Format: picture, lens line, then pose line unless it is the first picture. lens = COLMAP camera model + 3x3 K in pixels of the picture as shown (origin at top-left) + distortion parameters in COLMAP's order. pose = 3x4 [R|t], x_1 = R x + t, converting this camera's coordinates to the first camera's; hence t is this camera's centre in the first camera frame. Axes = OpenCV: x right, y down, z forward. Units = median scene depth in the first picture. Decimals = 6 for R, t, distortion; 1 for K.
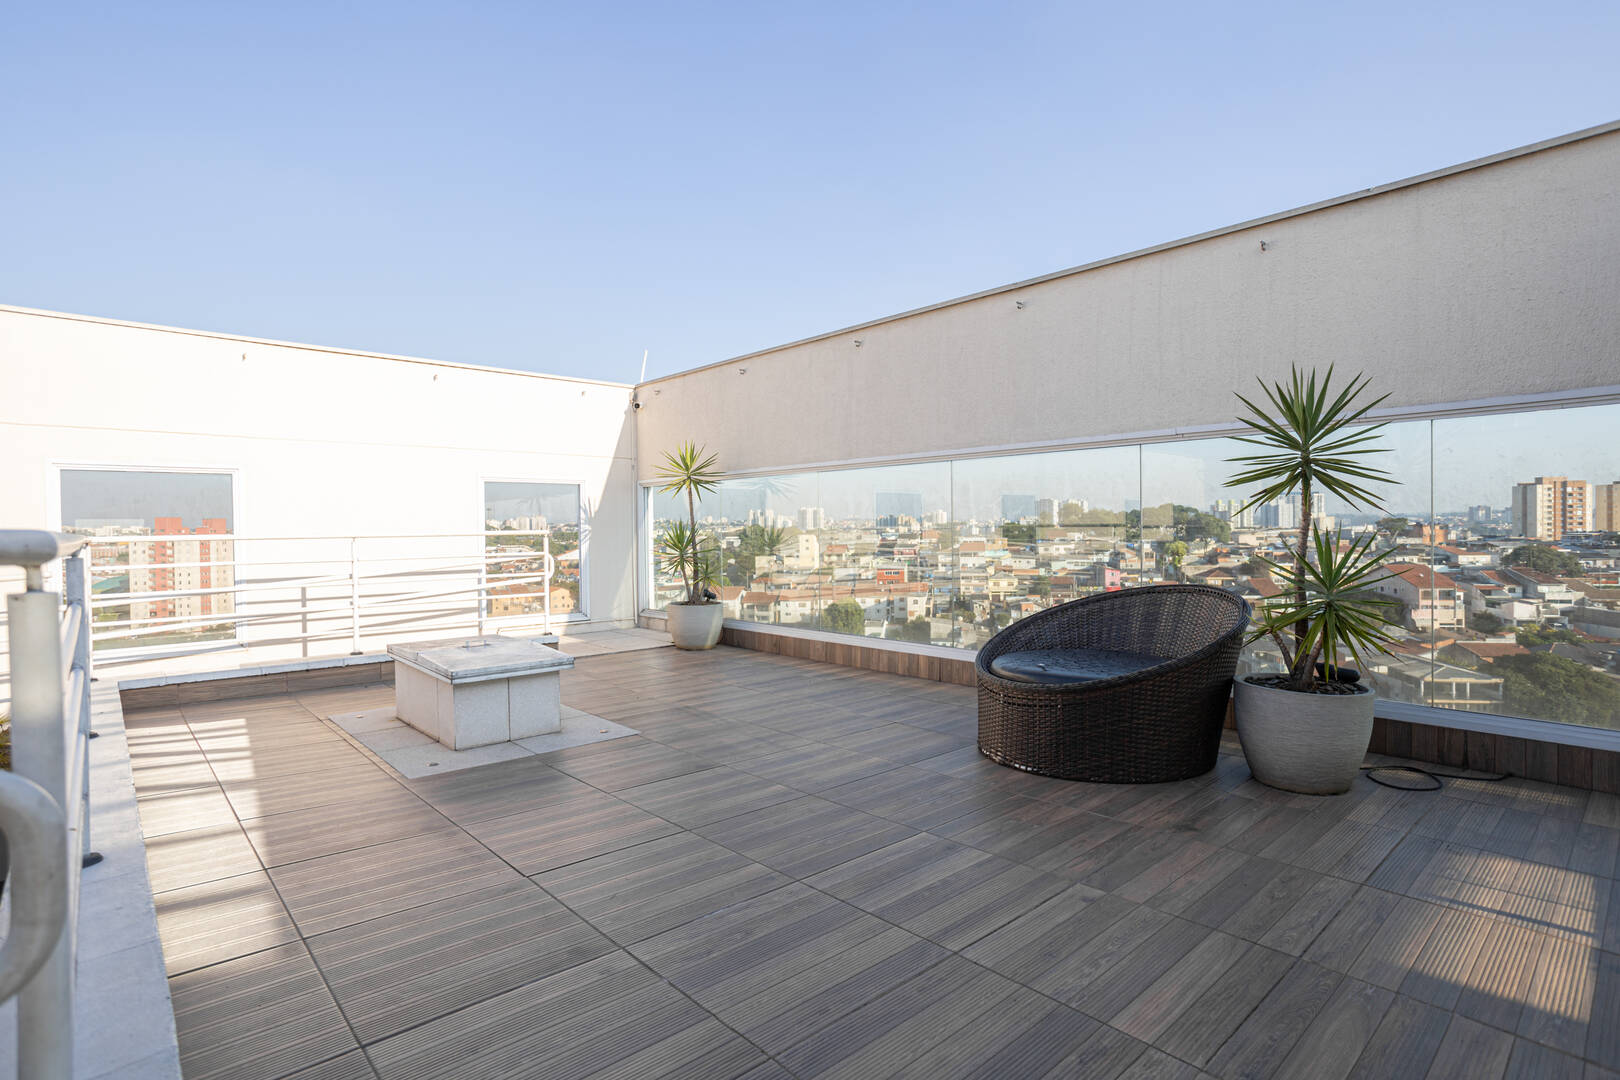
lens RADIAL K [[803.6, 0, 811.7], [0, 803.6, 546.0], [0, 0, 1]] dist [-0.020374, 0.001833]
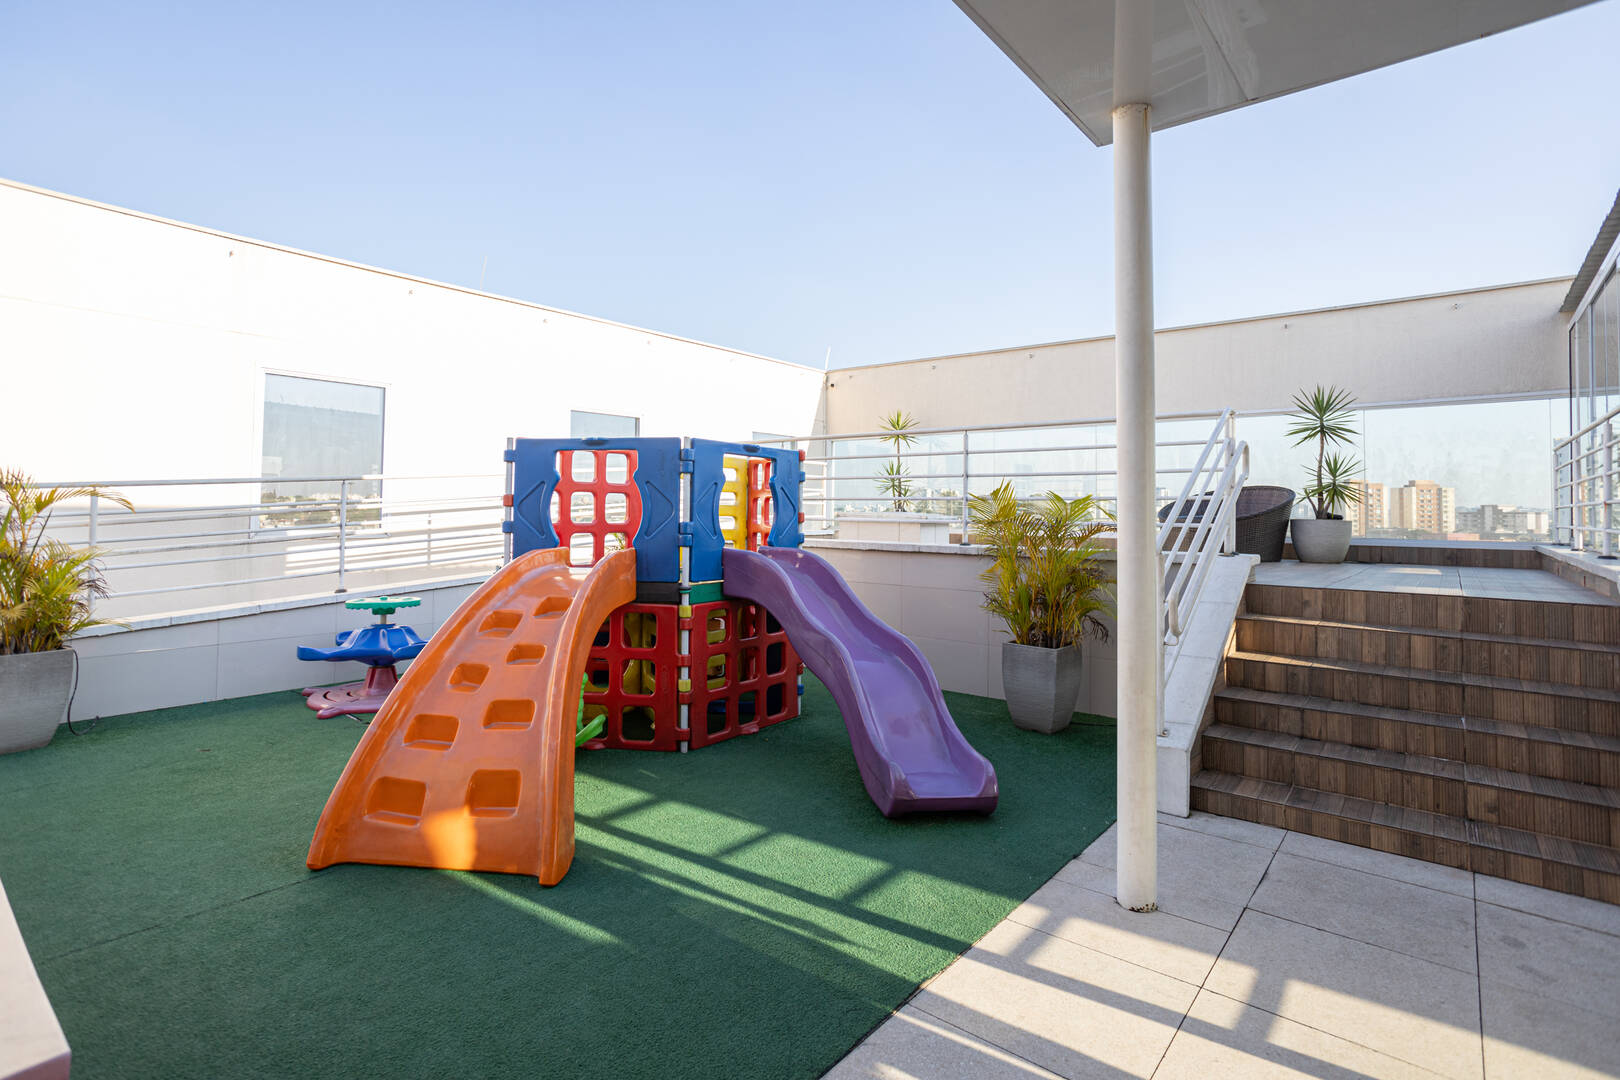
lens RADIAL K [[803.6, 0, 796.5], [0, 803.6, 489.7], [0, 0, 1]] dist [-0.020374, 0.001833]
pose [[0.989481, 0.030114, 0.141493, -0.670048], [-0.022656, 0.998282, -0.054029, 0.132950], [-0.142877, 0.050255, 0.988464, -0.590928]]
